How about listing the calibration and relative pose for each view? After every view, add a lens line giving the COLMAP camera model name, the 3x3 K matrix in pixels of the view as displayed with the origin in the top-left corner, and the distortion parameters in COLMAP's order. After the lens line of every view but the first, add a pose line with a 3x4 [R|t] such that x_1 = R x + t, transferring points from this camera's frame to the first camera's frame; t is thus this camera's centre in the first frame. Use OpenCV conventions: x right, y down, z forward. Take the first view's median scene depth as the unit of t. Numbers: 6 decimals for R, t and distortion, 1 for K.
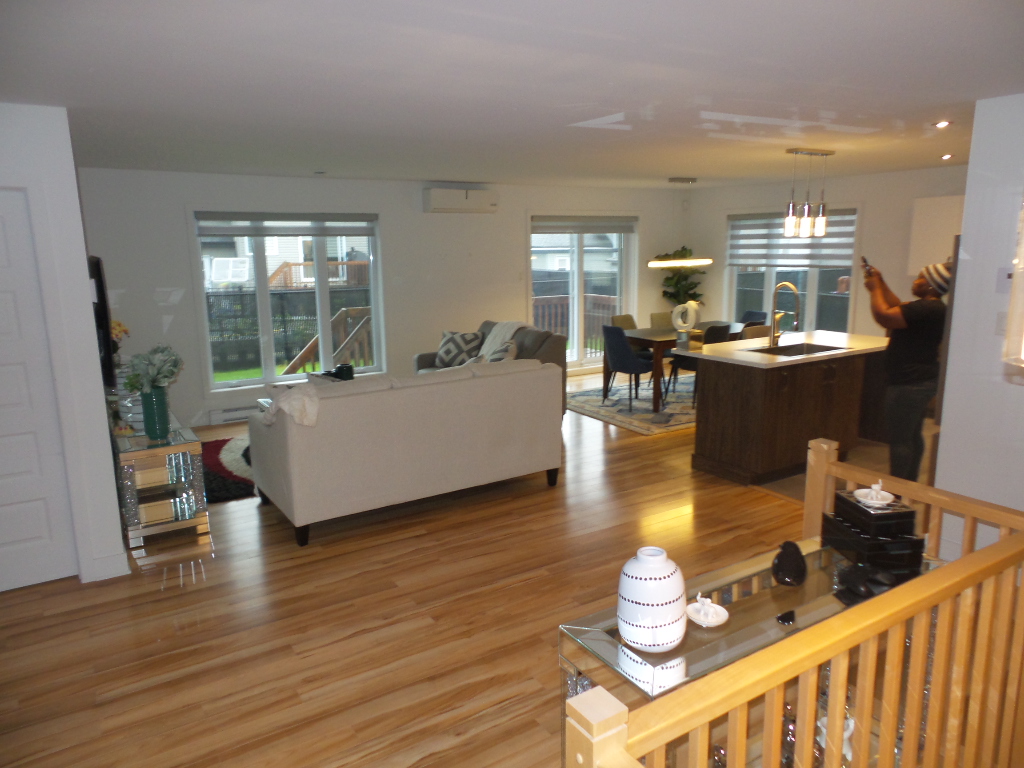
lens RADIAL K [[717.0, 0, 521.5], [0, 717.0, 387.1], [0, 0, 1]] dist [0.011380, 0.012087]
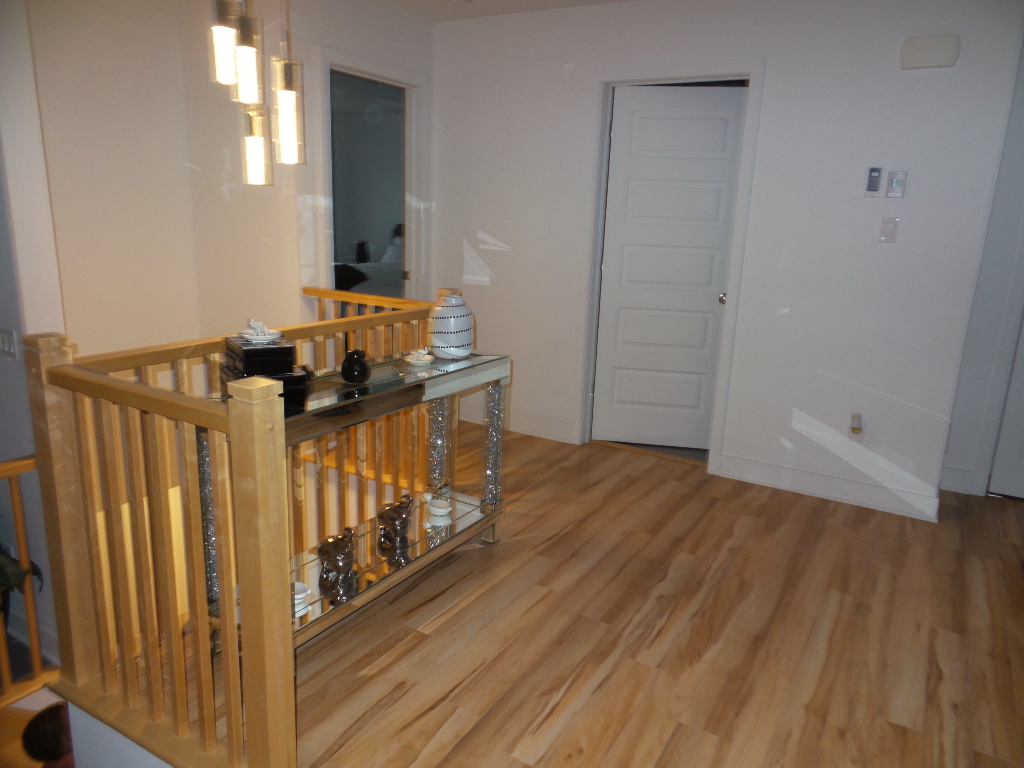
lens RADIAL K [[717.0, 0, 520.2], [0, 717.0, 385.4], [0, 0, 1]] dist [0.011380, 0.012087]
pose [[-0.892893, 0.079873, -0.443128, 0.296849], [-0.118503, 0.907761, 0.402402, -0.095213], [0.434395, 0.411814, -0.801068, 0.933952]]
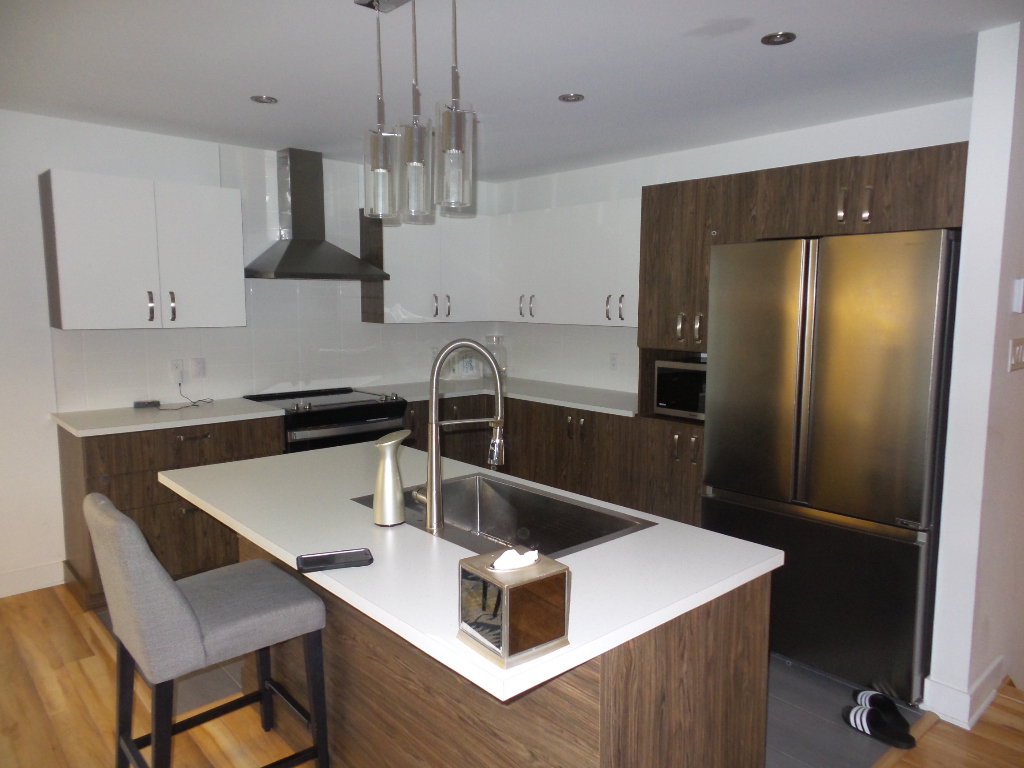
lens RADIAL K [[717.0, 0, 514.5], [0, 717.0, 384.7], [0, 0, 1]] dist [0.011380, 0.012087]
pose [[-0.159696, -0.100845, 0.982002, 0.020500], [0.192330, 0.972527, 0.131149, -0.204644], [-0.968249, 0.209813, -0.135913, 1.280418]]
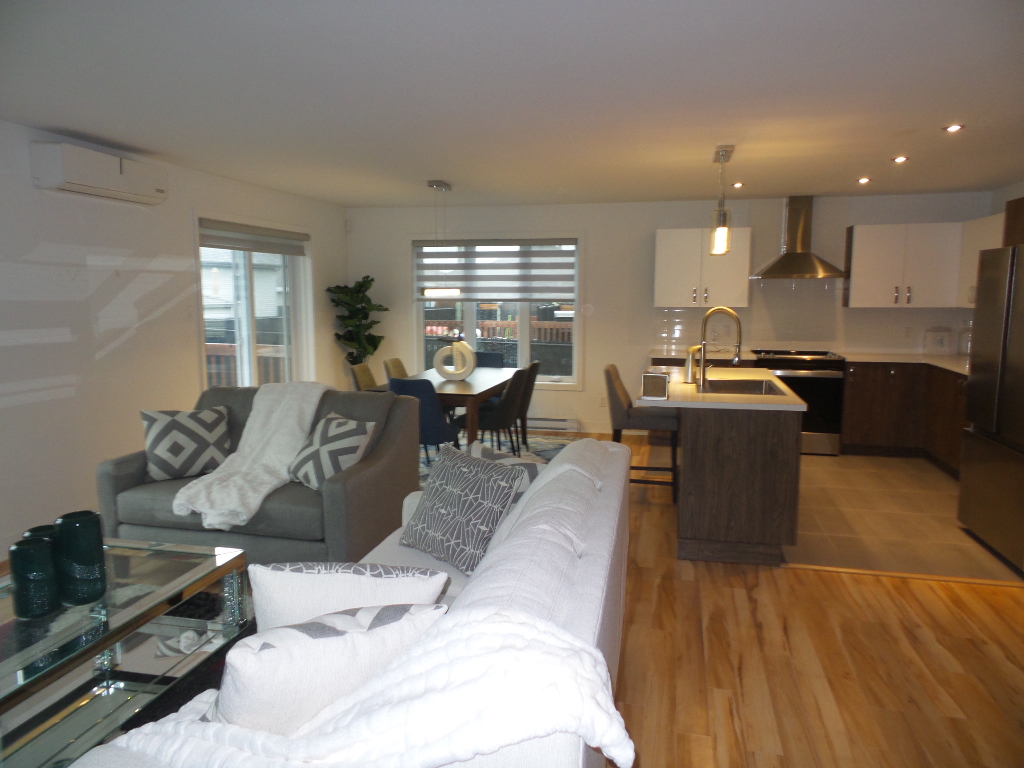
lens RADIAL K [[717.0, 0, 514.8], [0, 717.0, 387.6], [0, 0, 1]] dist [0.011380, 0.012087]
pose [[0.711744, -0.078939, 0.697990, -0.475580], [0.127070, 0.991741, -0.017413, -0.086637], [-0.690850, 0.101087, 0.715896, 0.725752]]
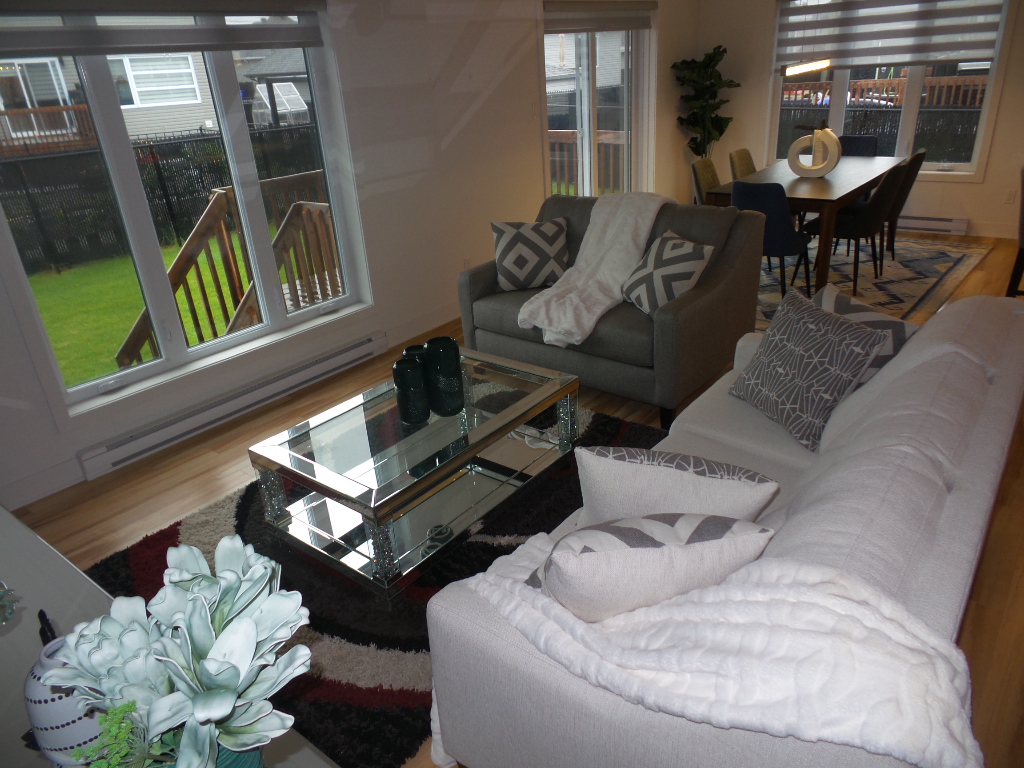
lens RADIAL K [[717.0, 0, 520.9], [0, 717.0, 384.2], [0, 0, 1]] dist [0.011380, 0.012087]
pose [[0.943482, -0.179702, 0.278474, -0.448321], [0.114206, 0.965060, 0.235829, -0.144497], [-0.311124, -0.190697, 0.931041, 0.757612]]
